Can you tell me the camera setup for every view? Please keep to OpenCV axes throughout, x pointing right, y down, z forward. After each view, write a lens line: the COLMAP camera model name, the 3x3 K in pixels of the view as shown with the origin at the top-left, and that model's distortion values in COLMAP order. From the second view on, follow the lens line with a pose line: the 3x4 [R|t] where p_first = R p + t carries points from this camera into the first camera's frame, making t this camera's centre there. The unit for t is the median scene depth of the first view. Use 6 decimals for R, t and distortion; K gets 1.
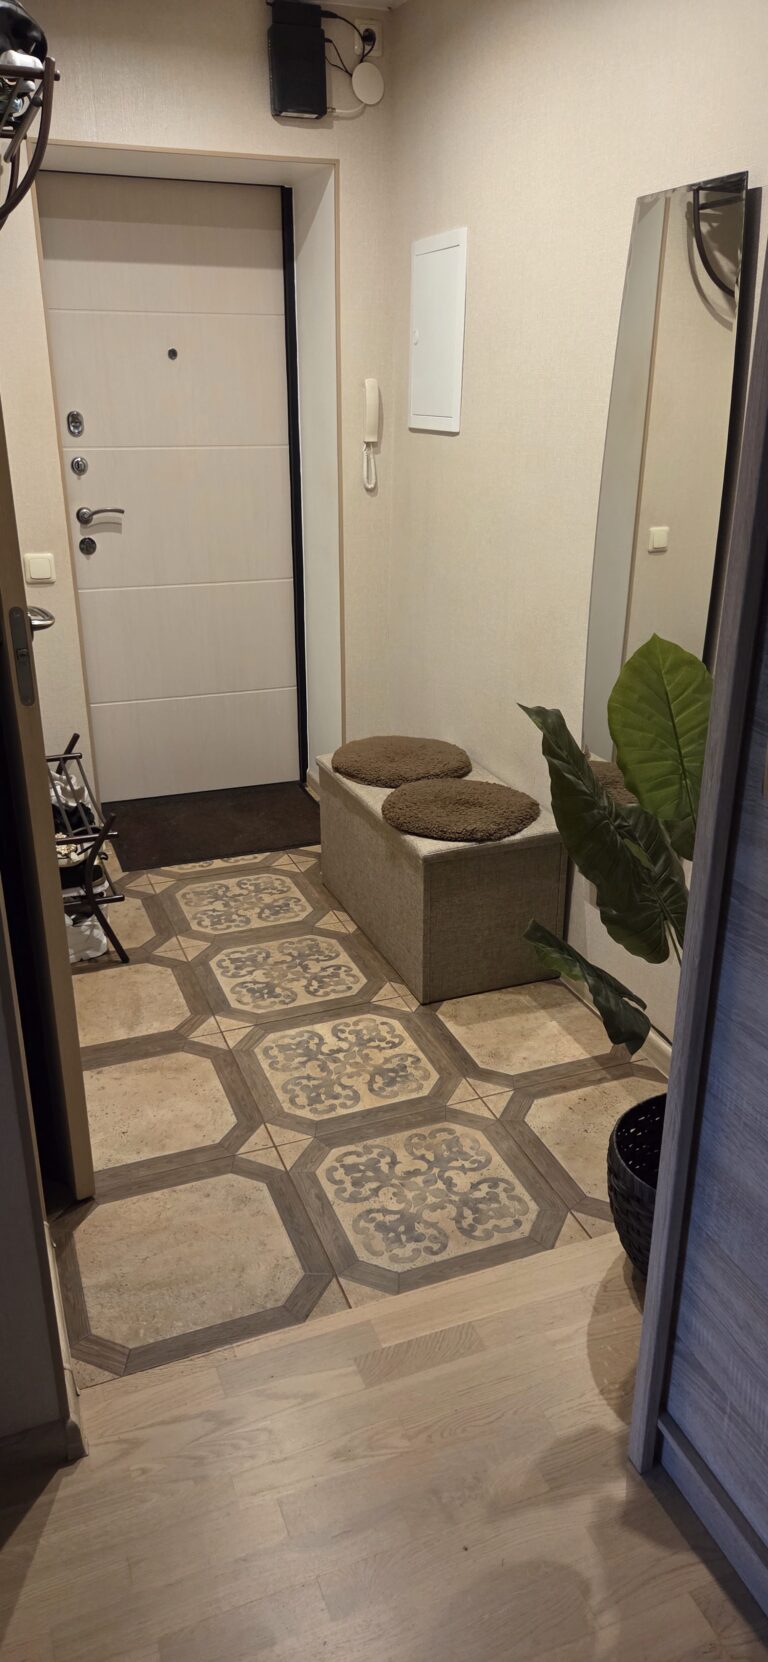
lens RADIAL K [[1102.6, 0, 384.8], [0, 1102.6, 825.9], [0, 0, 1]] dist [0.071139, -0.107367]
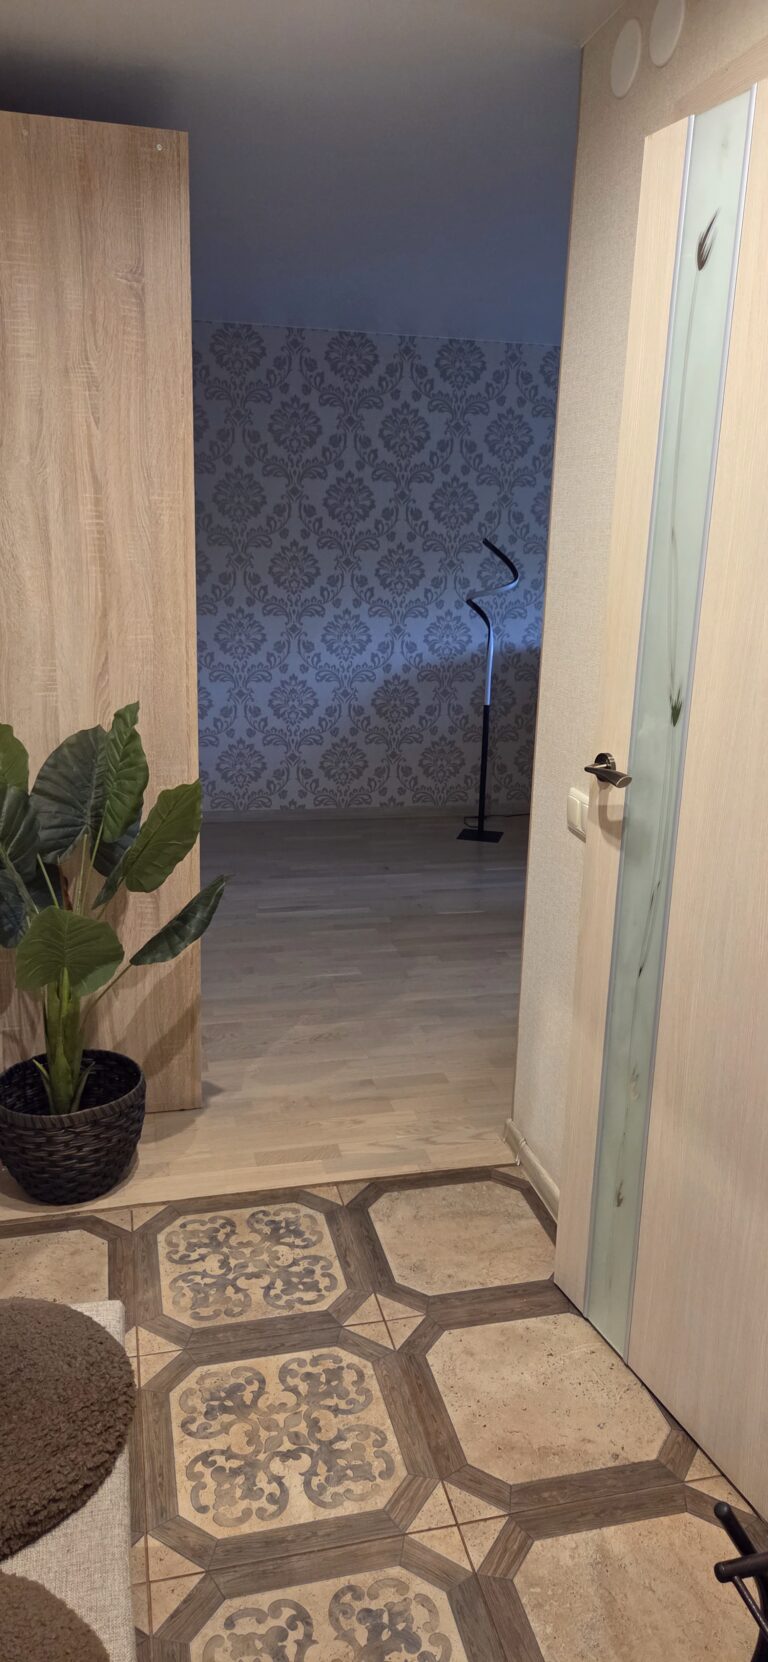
lens RADIAL K [[1102.6, 0, 384.8], [0, 1102.6, 825.9], [0, 0, 1]] dist [0.071139, -0.107367]
pose [[-0.991053, -0.063142, 0.117590, -0.184798], [0.018288, 0.808467, 0.588258, -0.611971], [-0.132211, 0.585145, -0.800079, 1.518650]]
